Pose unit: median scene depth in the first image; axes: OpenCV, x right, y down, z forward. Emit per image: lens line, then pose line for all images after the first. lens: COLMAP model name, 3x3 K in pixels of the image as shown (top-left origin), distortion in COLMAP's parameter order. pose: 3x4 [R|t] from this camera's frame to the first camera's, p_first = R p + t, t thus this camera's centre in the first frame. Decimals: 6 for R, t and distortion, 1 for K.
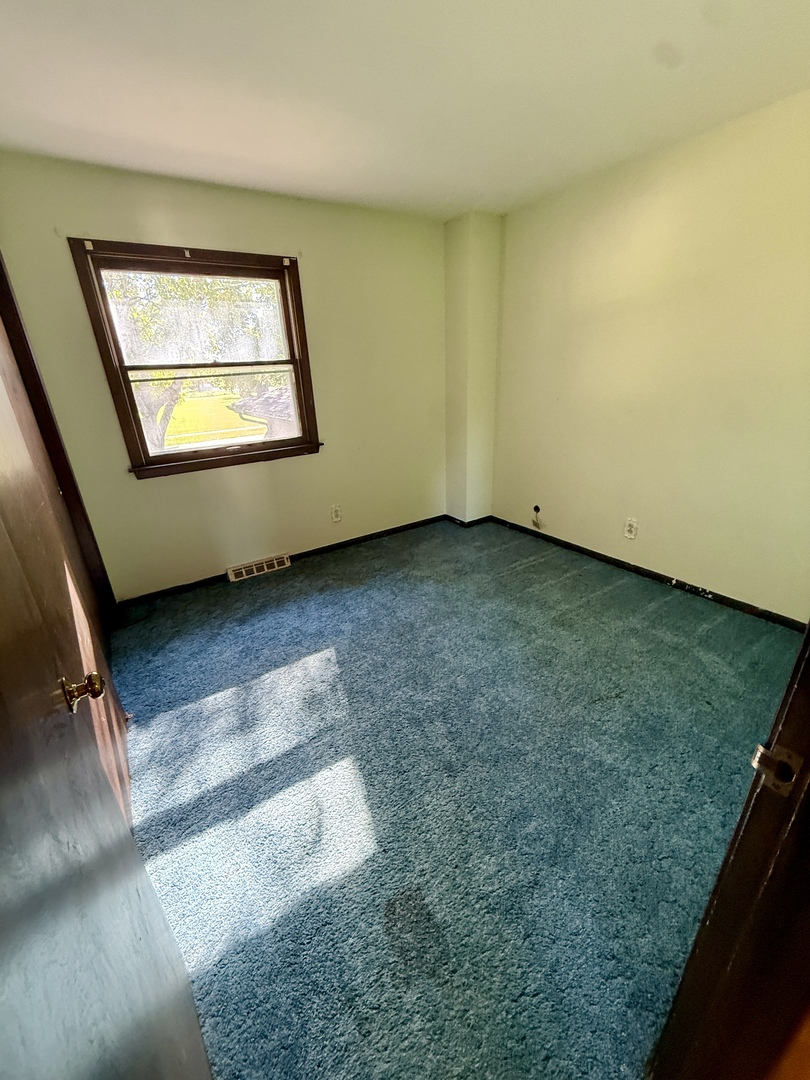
lens RADIAL K [[430.2, 0, 405.0], [0, 430.2, 540.0], [0, 0, 1]] dist [0.000532, 0.000383]
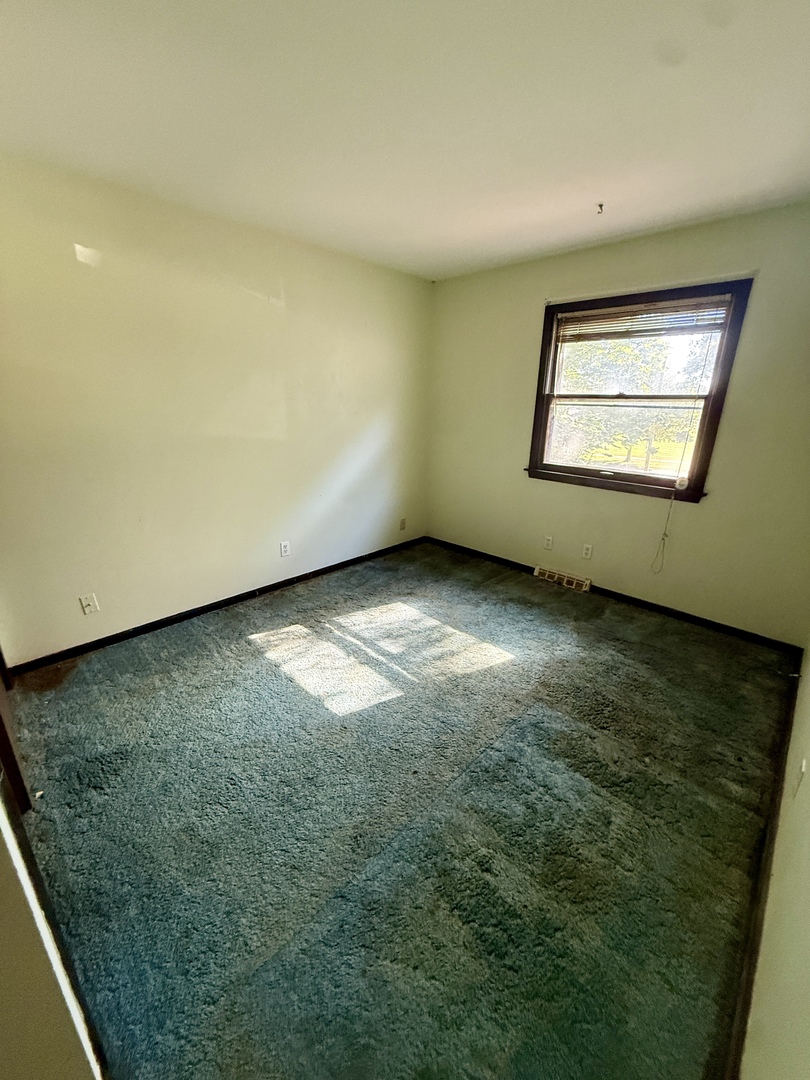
lens RADIAL K [[430.2, 0, 405.0], [0, 430.2, 540.0], [0, 0, 1]] dist [0.000532, 0.000383]
pose [[0.227906, 0.353915, -0.907085, 0.544832], [-0.400224, 0.883314, 0.244084, -0.134769], [0.887626, 0.307409, 0.342958, 0.256660]]
